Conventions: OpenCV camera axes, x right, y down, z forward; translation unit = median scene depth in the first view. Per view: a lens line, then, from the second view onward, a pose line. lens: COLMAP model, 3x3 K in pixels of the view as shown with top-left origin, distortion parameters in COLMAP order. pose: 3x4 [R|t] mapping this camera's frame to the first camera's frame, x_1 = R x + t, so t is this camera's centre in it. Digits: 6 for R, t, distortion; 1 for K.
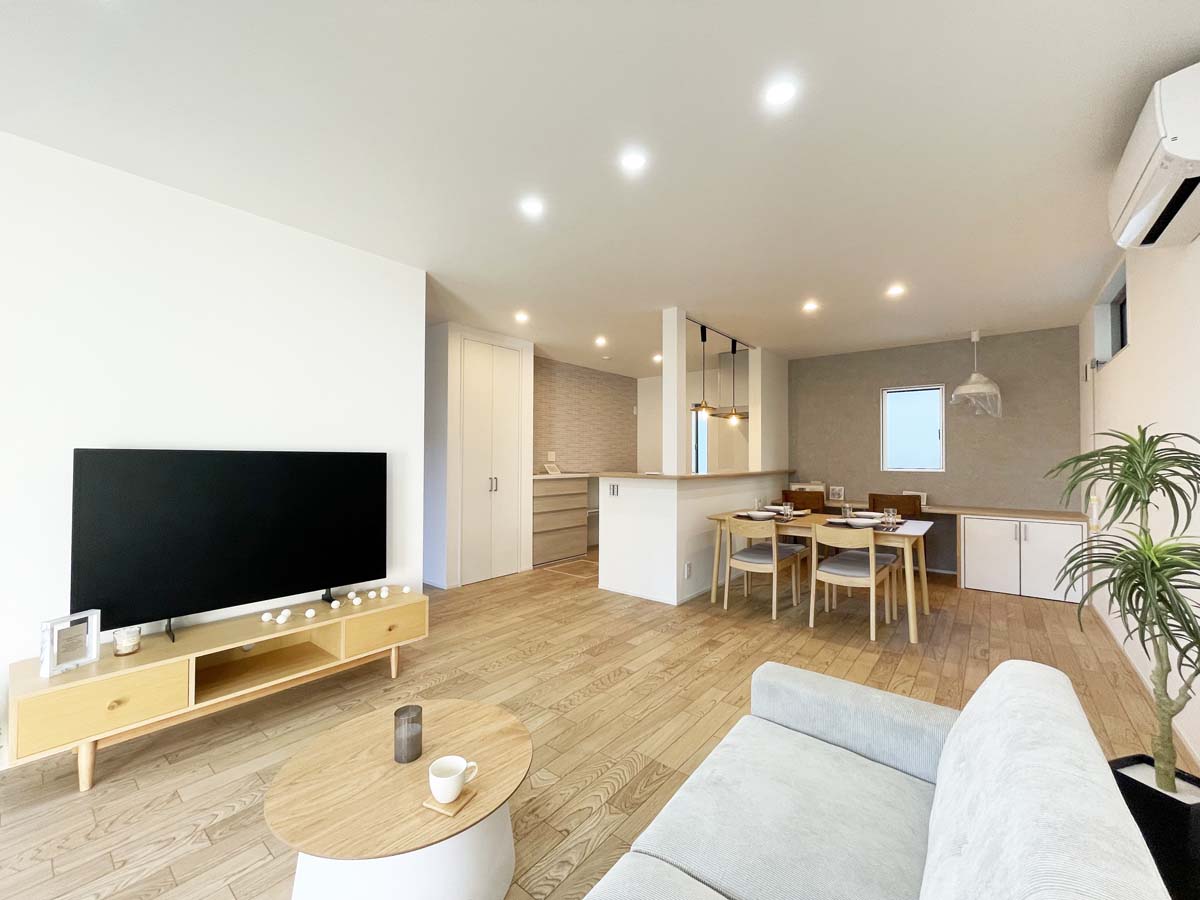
lens RADIAL K [[484.5, 0, 600.0], [0, 484.5, 450.0], [0, 0, 1]] dist [-0.001380, -0.000073]
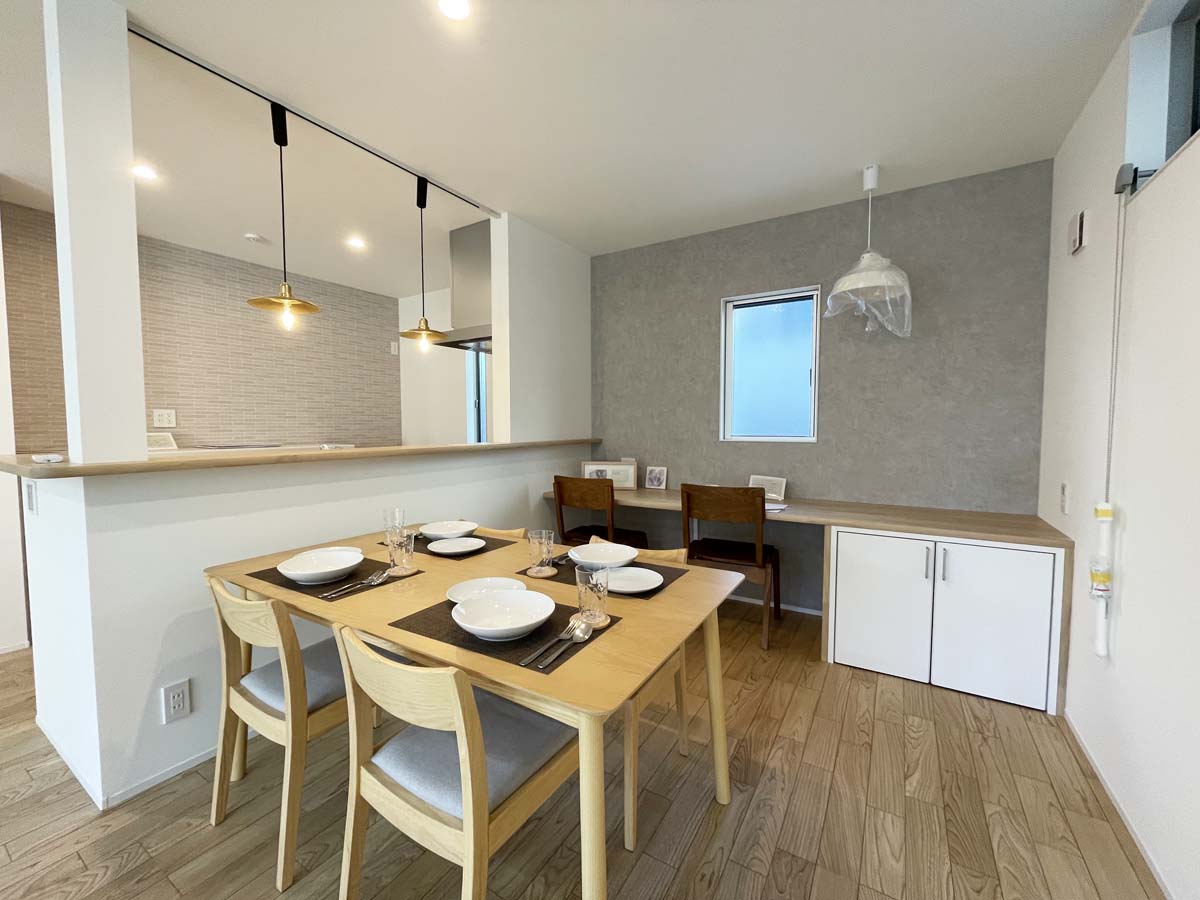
lens RADIAL K [[485.8, 0, 600.0], [0, 485.8, 449.6], [0, 0, 1]] dist [-0.004031, 0.000344]
pose [[0.991580, -0.012030, 0.128938, 0.434560], [0.002986, 0.997535, 0.070109, 0.015132], [-0.129464, -0.069134, 0.989171, 0.525058]]
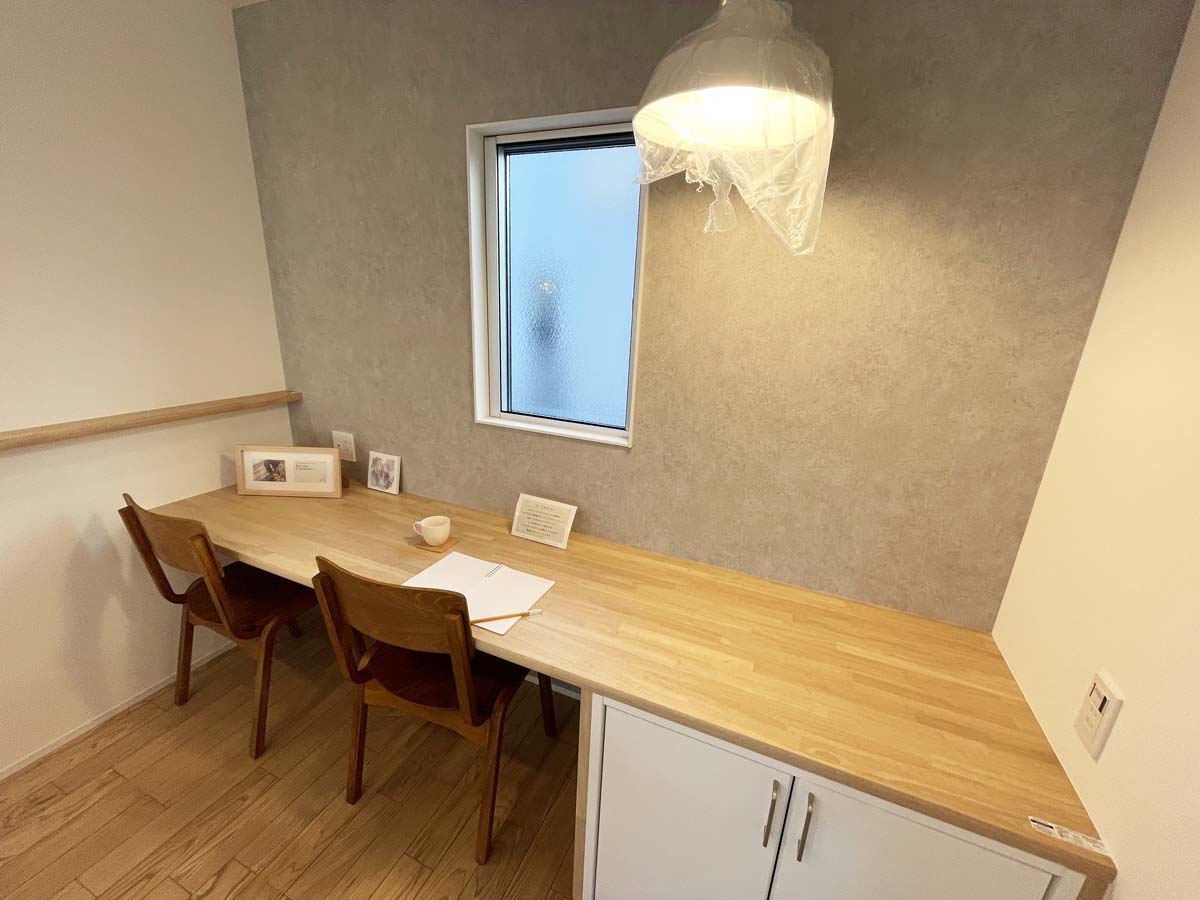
lens RADIAL K [[485.8, 0, 600.0], [0, 485.8, 449.6], [0, 0, 1]] dist [-0.004031, 0.000344]
pose [[0.961721, -0.040190, 0.271069, 0.691572], [-0.046358, 0.951068, 0.305484, -0.049364], [-0.270082, -0.306356, 0.912799, 0.823640]]
